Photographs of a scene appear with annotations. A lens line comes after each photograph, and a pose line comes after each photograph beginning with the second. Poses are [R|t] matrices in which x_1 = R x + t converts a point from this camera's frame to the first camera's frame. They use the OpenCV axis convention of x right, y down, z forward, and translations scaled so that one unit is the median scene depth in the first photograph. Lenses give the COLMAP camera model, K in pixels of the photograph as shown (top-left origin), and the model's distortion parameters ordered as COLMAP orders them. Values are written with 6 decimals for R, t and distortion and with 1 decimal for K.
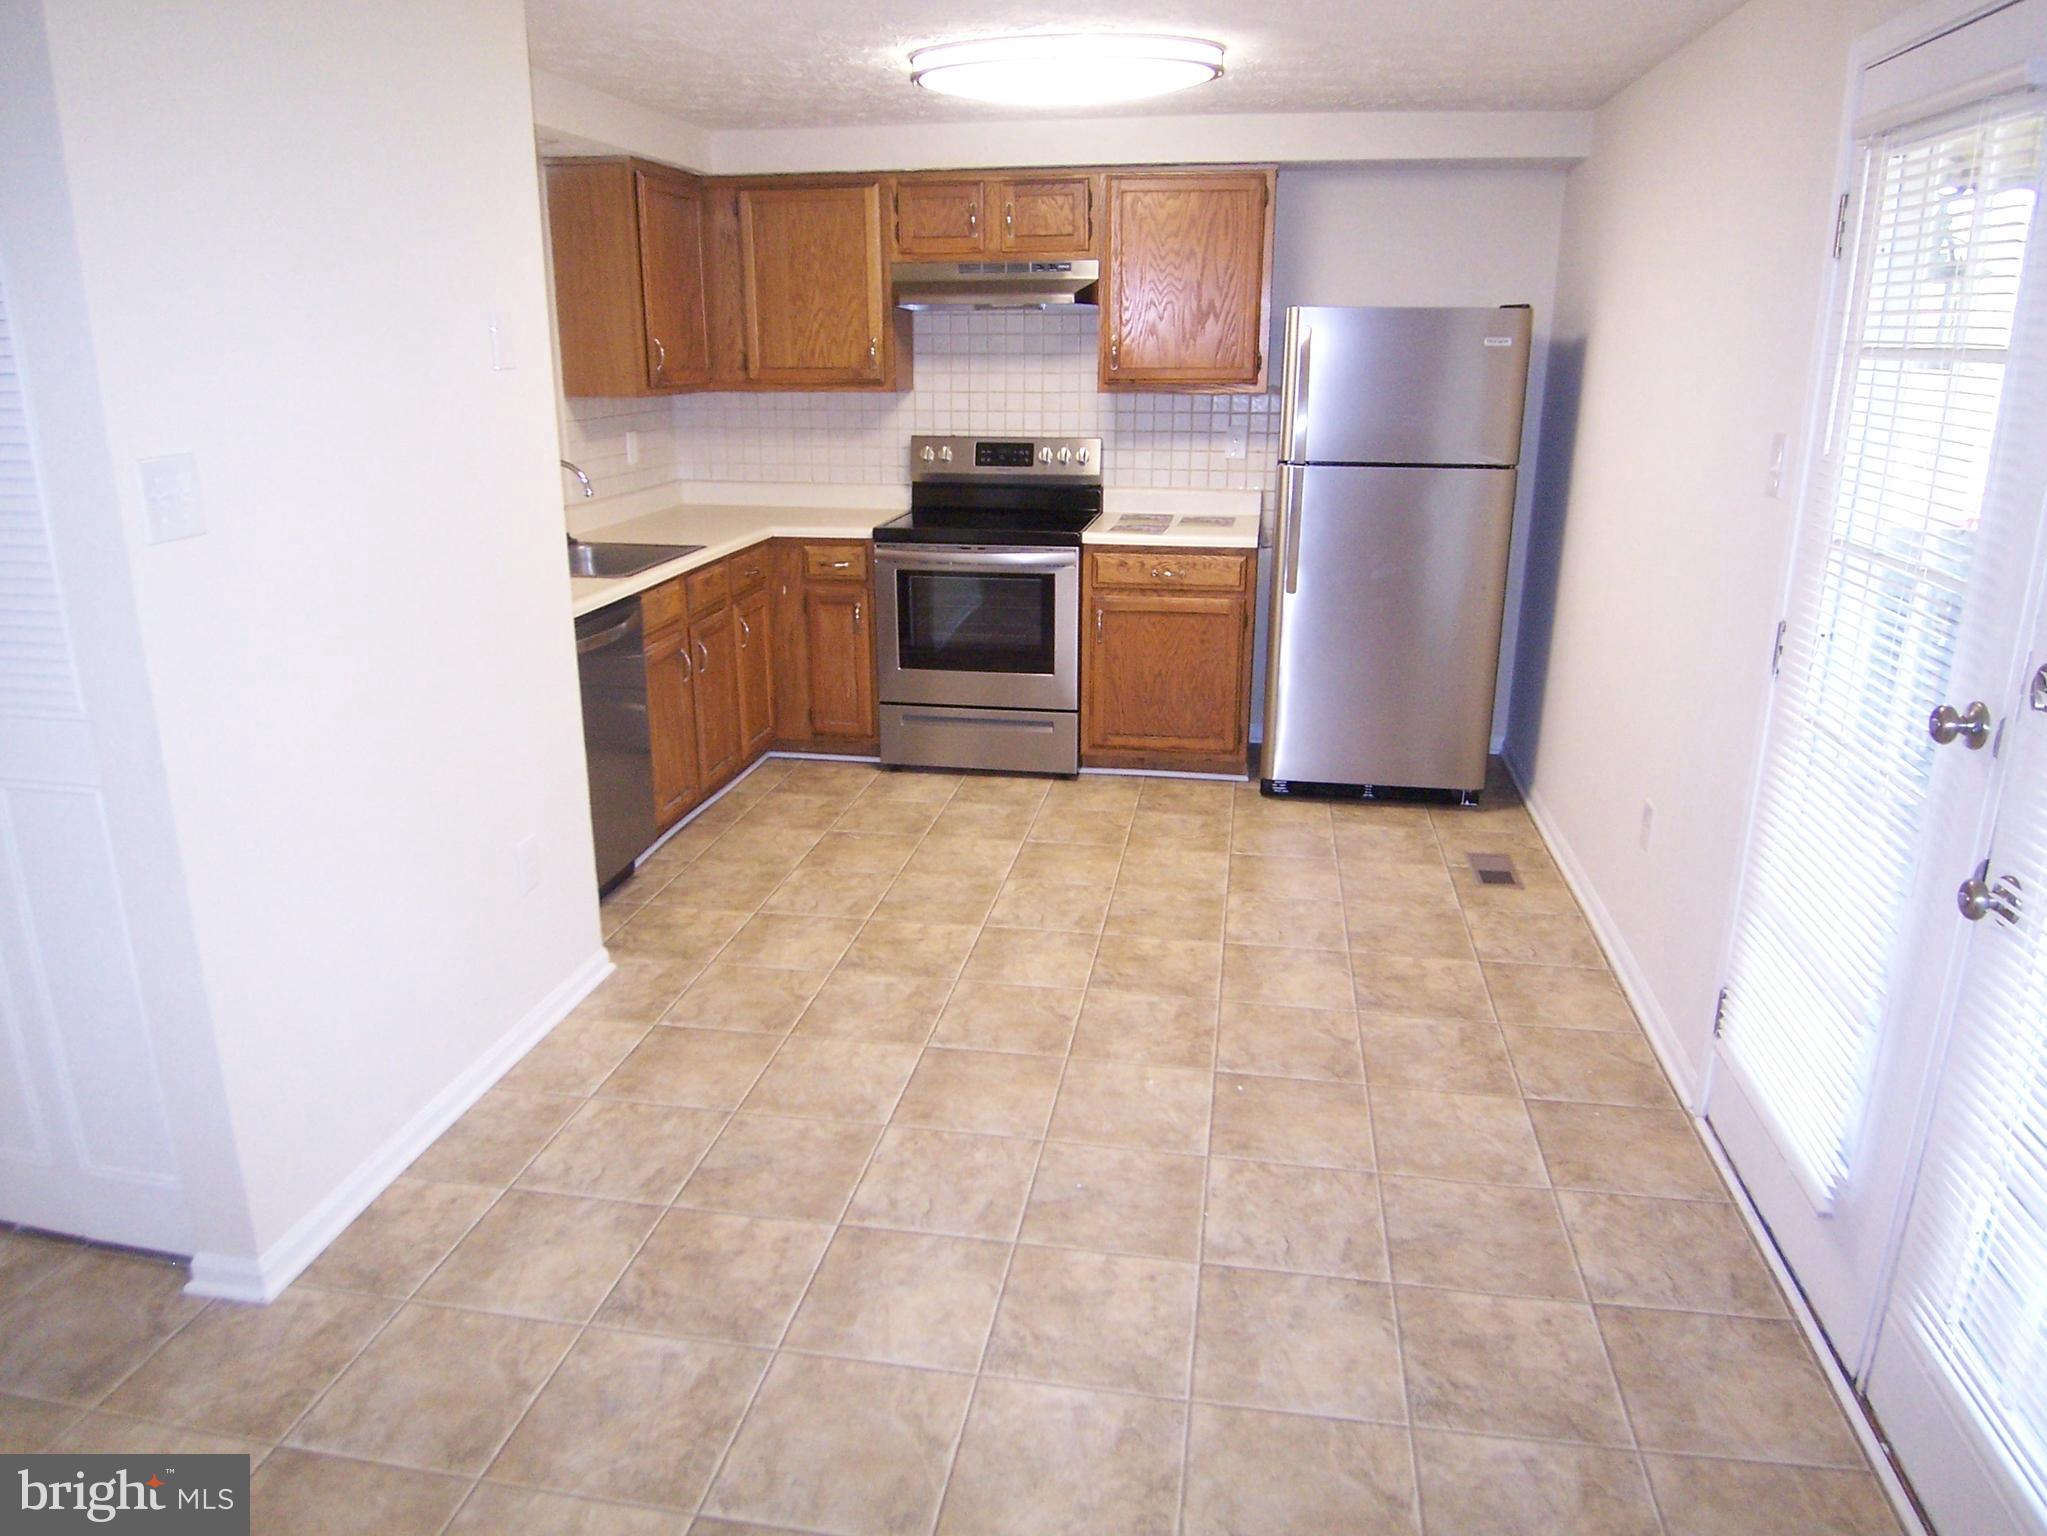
lens RADIAL K [[1367.7, 0, 1026.7], [0, 1367.7, 761.9], [0, 0, 1]] dist [-0.032912, -0.025069]
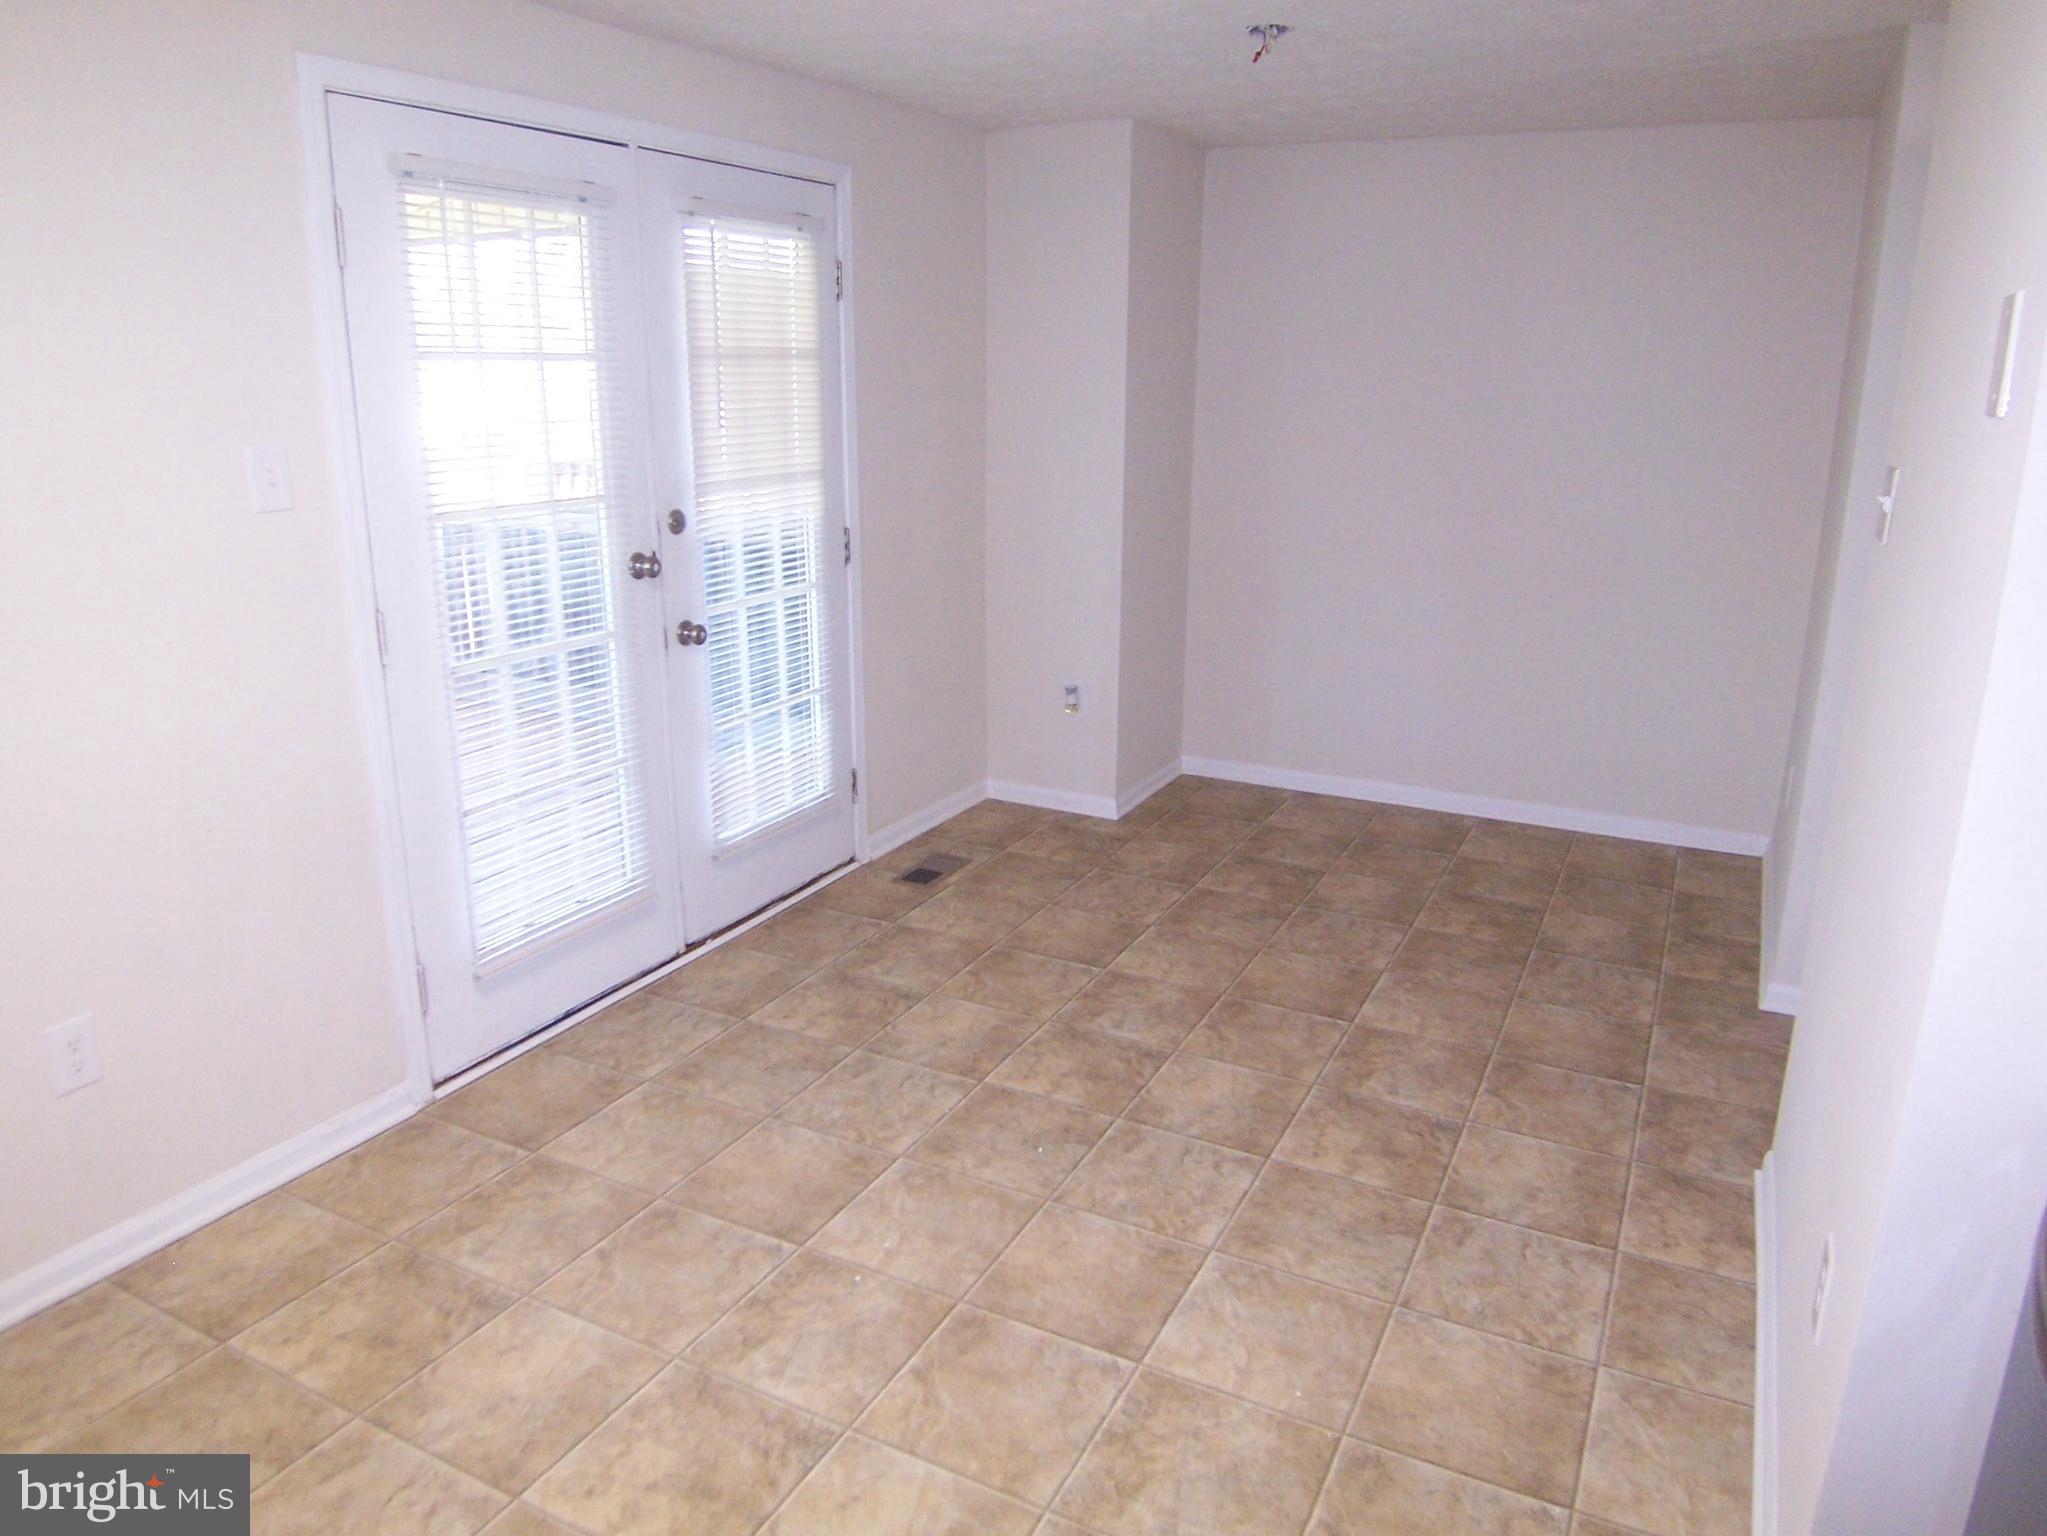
lens RADIAL K [[1367.7, 0, 1023.4], [0, 1367.7, 765.4], [0, 0, 1]] dist [-0.032912, -0.025069]
pose [[-0.953550, -0.091406, 0.287032, -0.258449], [0.079259, 0.843149, 0.531807, -0.577363], [-0.290621, 0.529854, -0.796740, 1.934409]]
